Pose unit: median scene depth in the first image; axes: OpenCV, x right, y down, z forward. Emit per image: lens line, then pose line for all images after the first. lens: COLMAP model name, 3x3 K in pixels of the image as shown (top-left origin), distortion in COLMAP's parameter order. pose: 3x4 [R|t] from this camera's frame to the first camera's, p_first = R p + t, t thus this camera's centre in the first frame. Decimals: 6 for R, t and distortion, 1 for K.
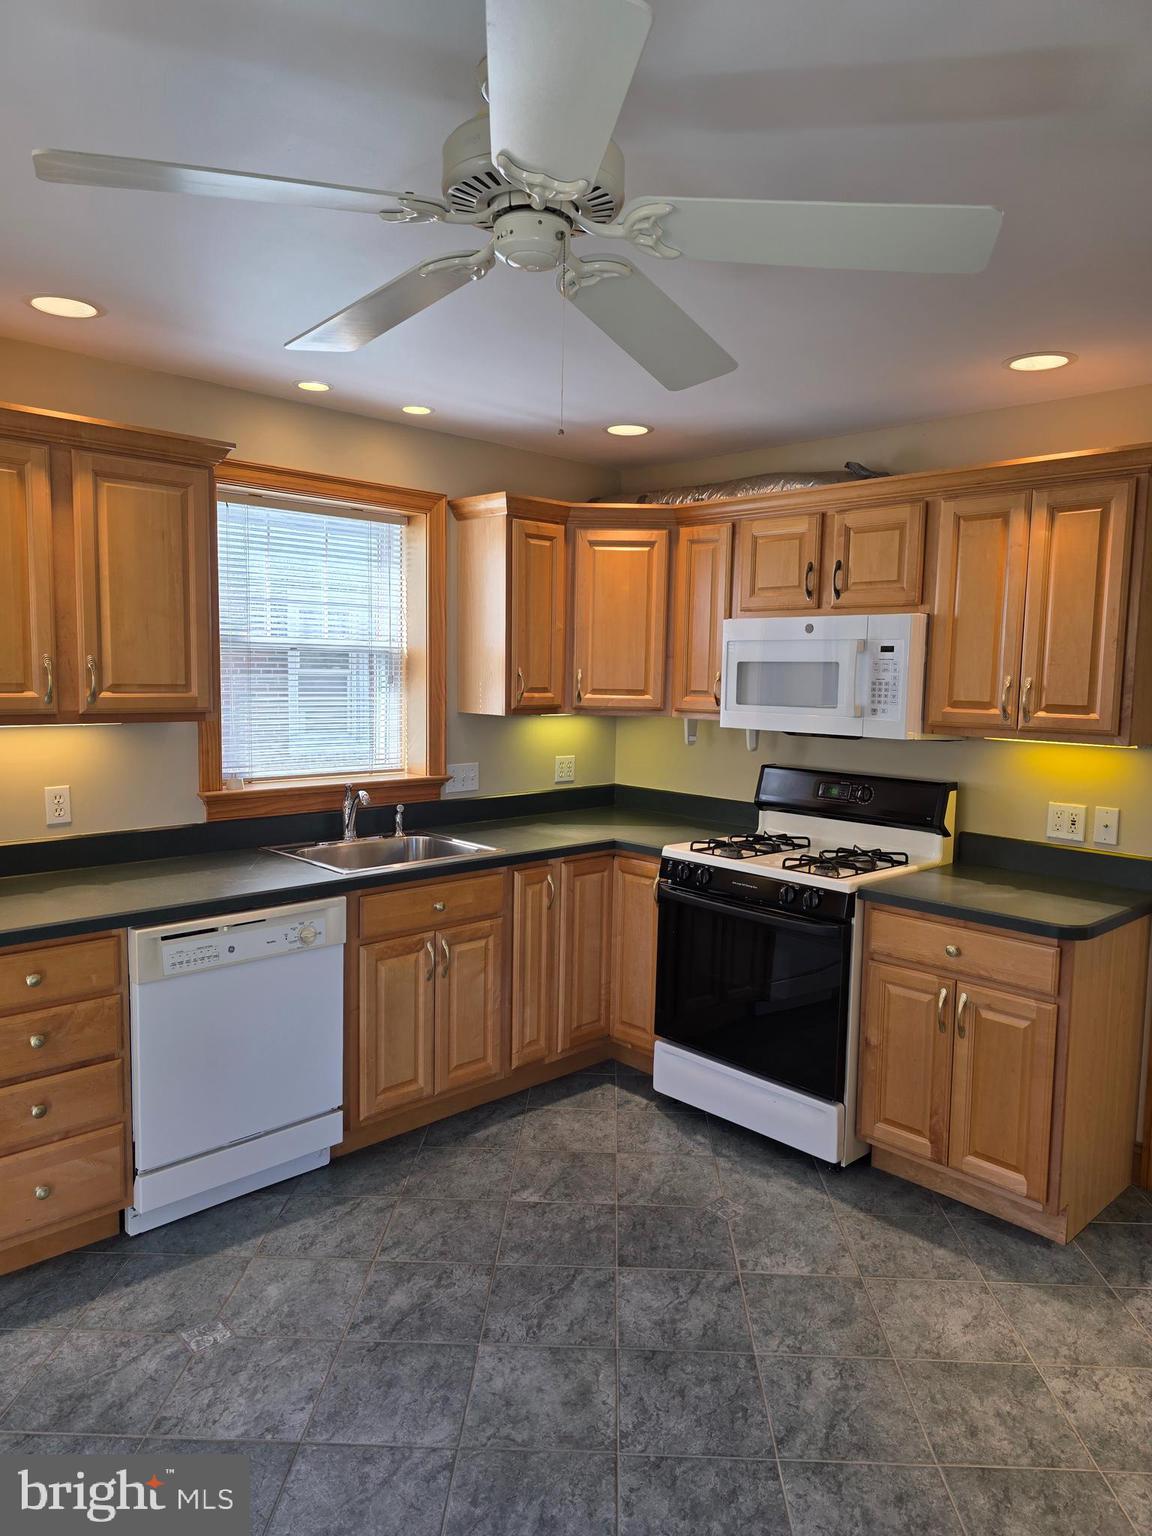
lens RADIAL K [[1026.3, 0, 584.9], [0, 1026.3, 766.6], [0, 0, 1]] dist [0.038915, -0.024559]
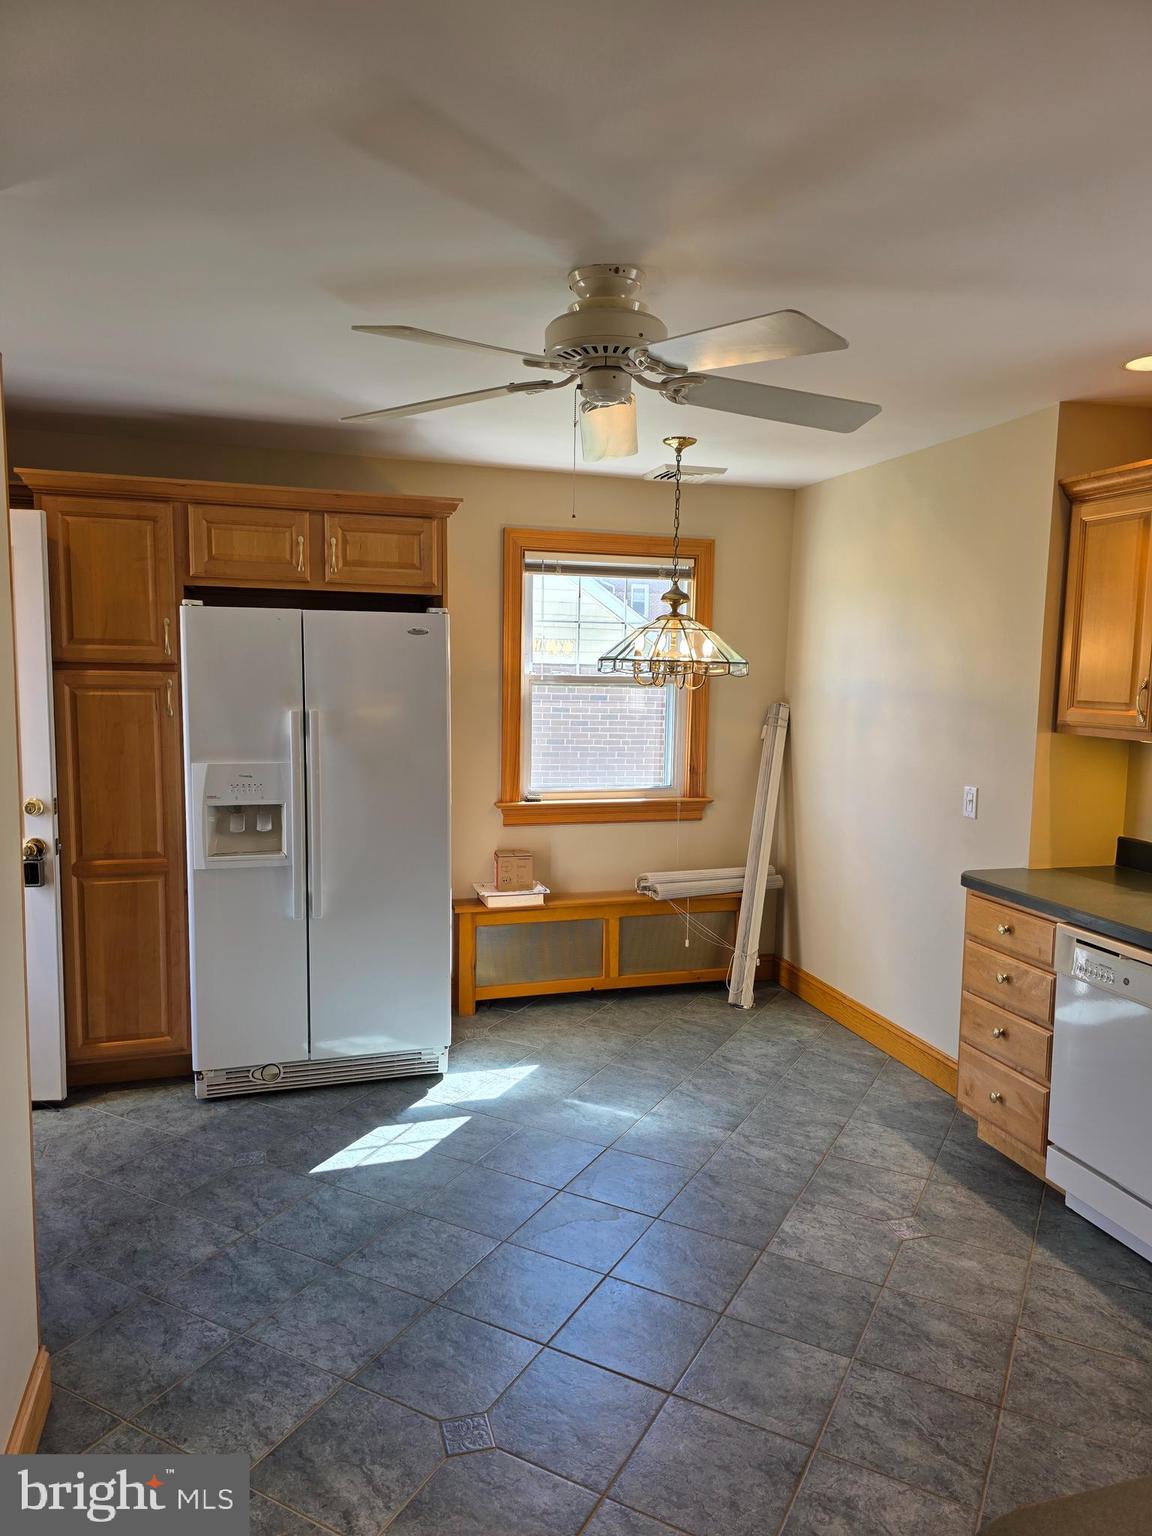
lens RADIAL K [[1026.3, 0, 583.1], [0, 1026.3, 770.1], [0, 0, 1]] dist [0.038915, -0.024559]
pose [[-0.448371, 0.067482, -0.891296, 0.809500], [-0.108470, 0.985669, 0.129193, -0.096004], [0.887241, 0.154605, -0.434626, 1.041324]]
